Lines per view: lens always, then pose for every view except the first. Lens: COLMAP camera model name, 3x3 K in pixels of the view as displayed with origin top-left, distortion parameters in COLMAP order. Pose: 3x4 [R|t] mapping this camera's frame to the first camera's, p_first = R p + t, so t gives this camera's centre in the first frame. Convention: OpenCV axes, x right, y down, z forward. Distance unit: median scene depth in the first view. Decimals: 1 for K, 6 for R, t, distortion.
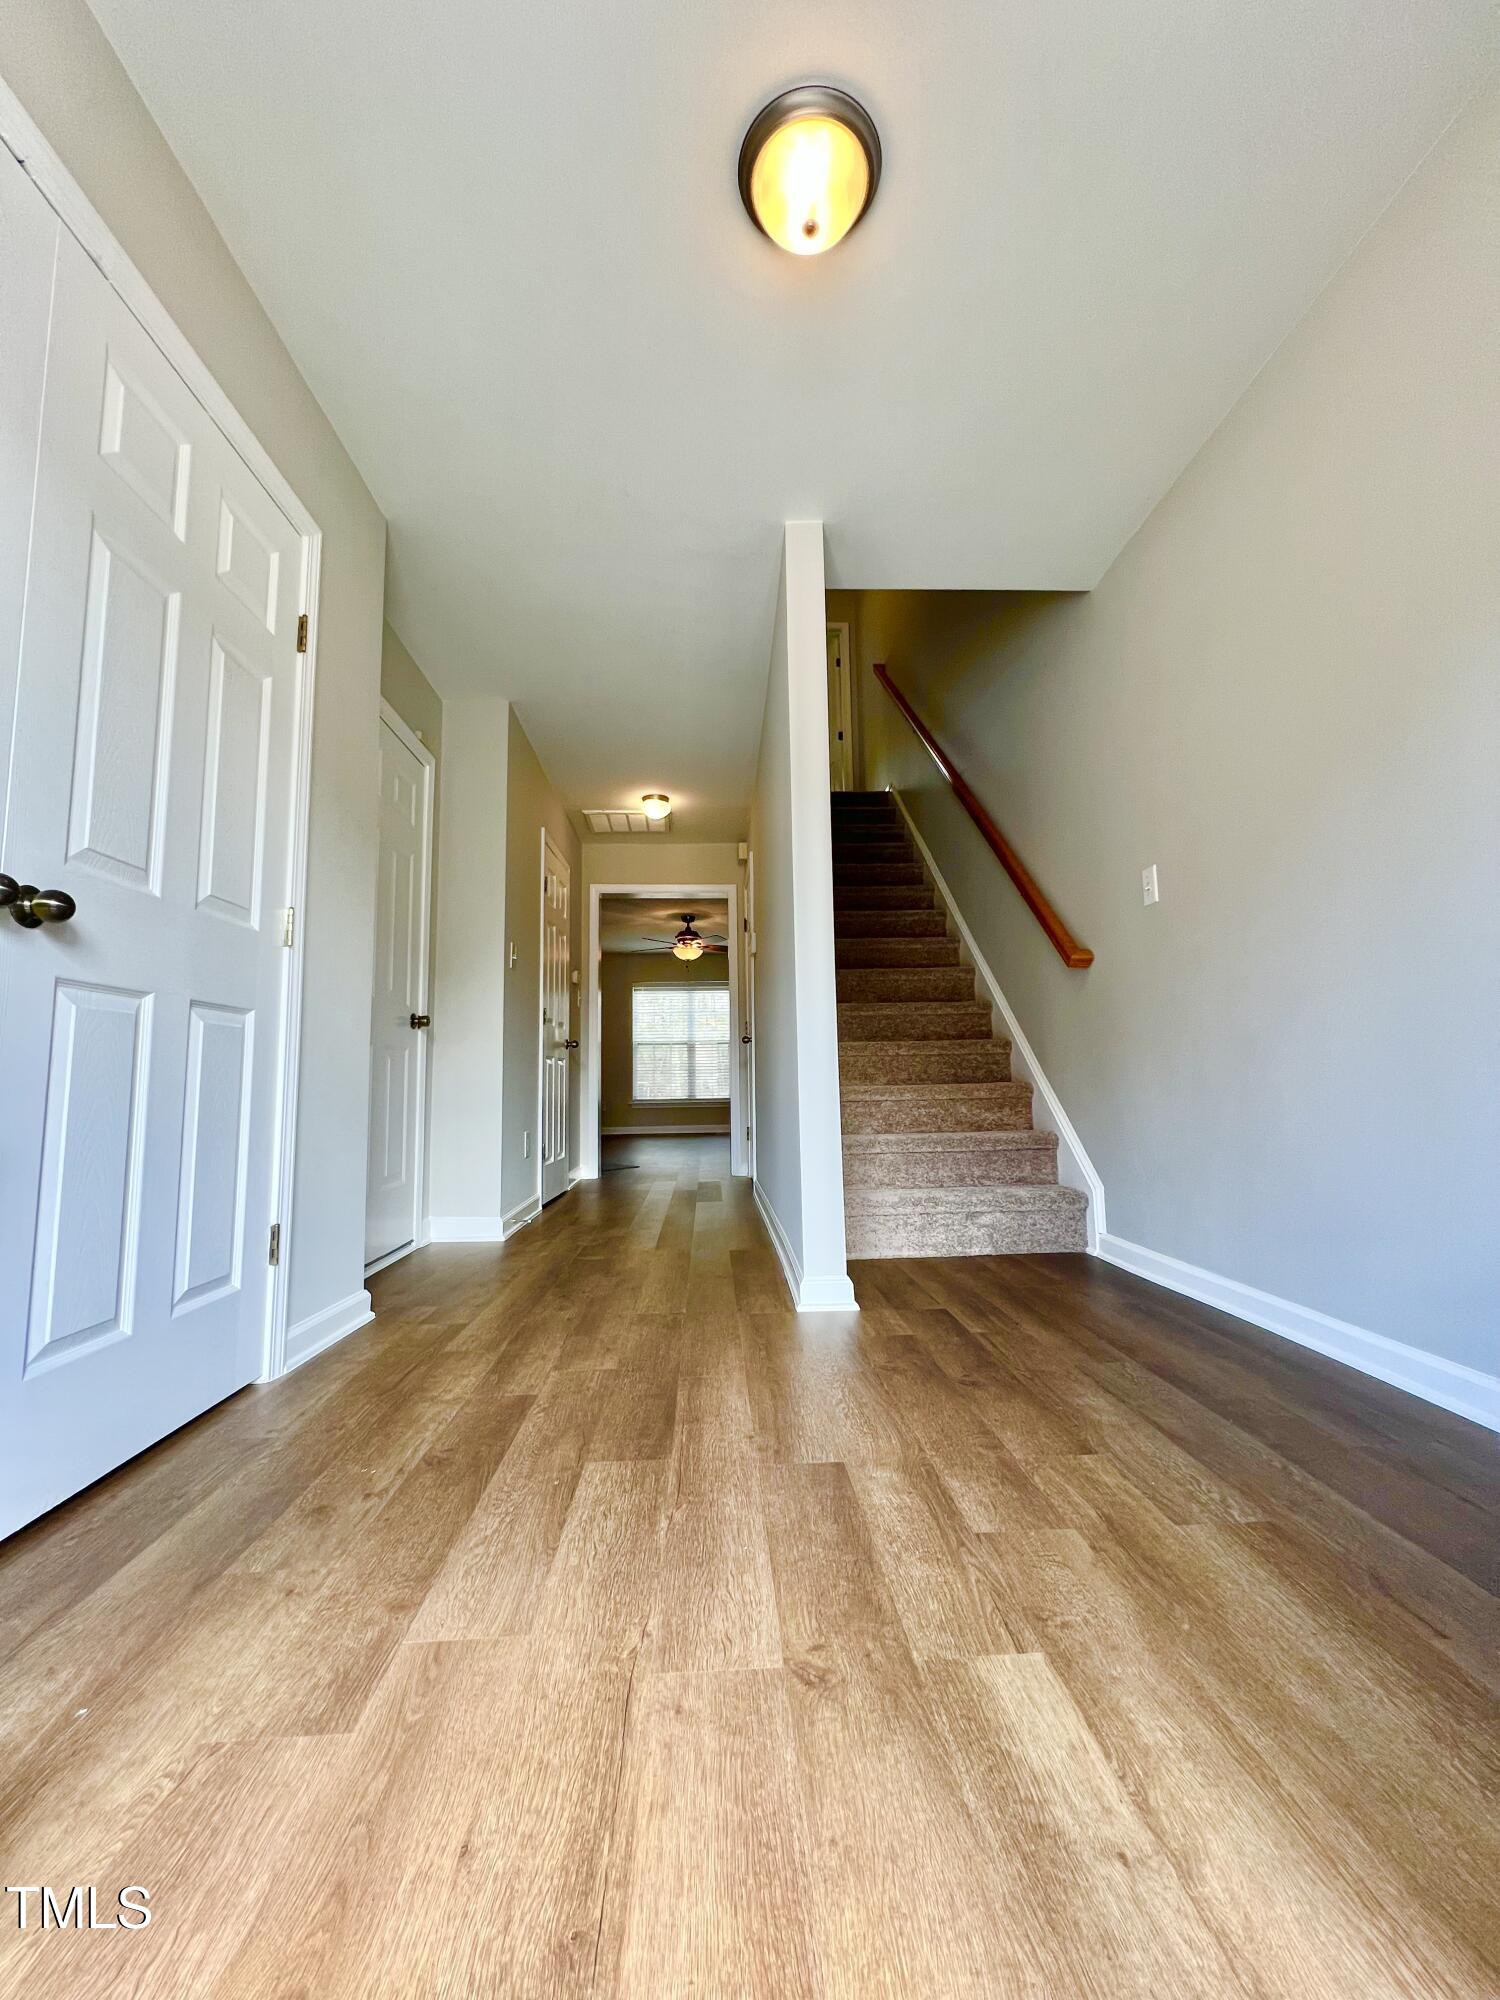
lens RADIAL K [[803.0, 0, 757.9], [0, 803.0, 1001.4], [0, 0, 1]] dist [0.000856, -0.000358]
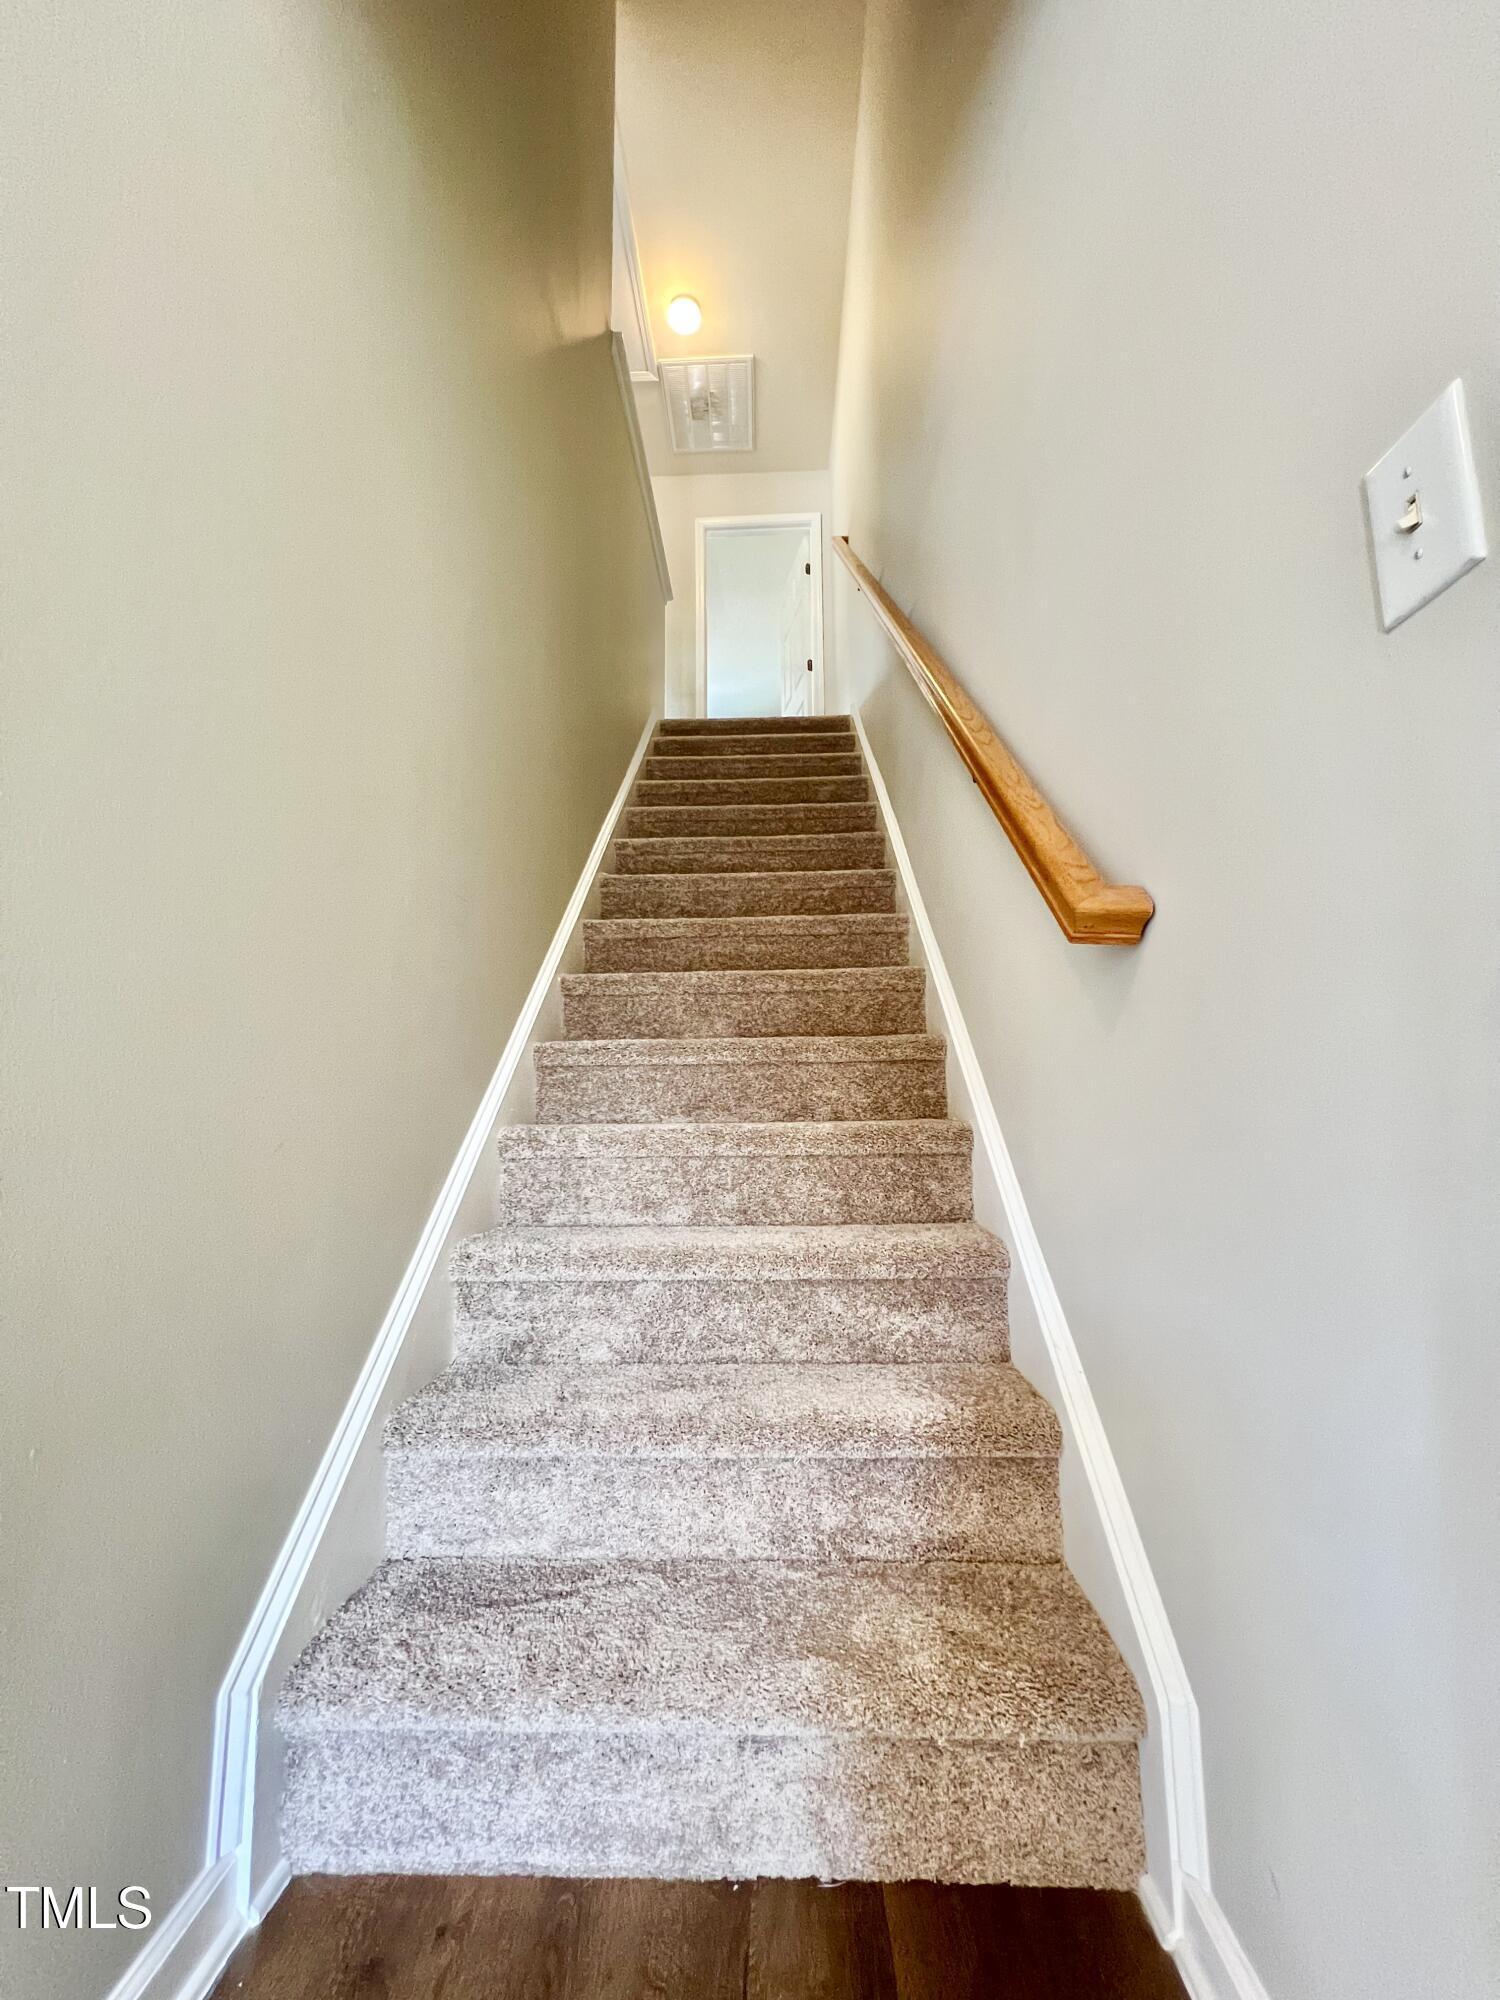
lens RADIAL K [[803.0, 0, 757.9], [0, 803.0, 1001.4], [0, 0, 1]] dist [0.000856, -0.000358]
pose [[0.996155, -0.003839, -0.087528, 0.271980], [0.002068, 0.999791, -0.020316, -0.012196], [0.087587, 0.020056, 0.995955, 0.631199]]
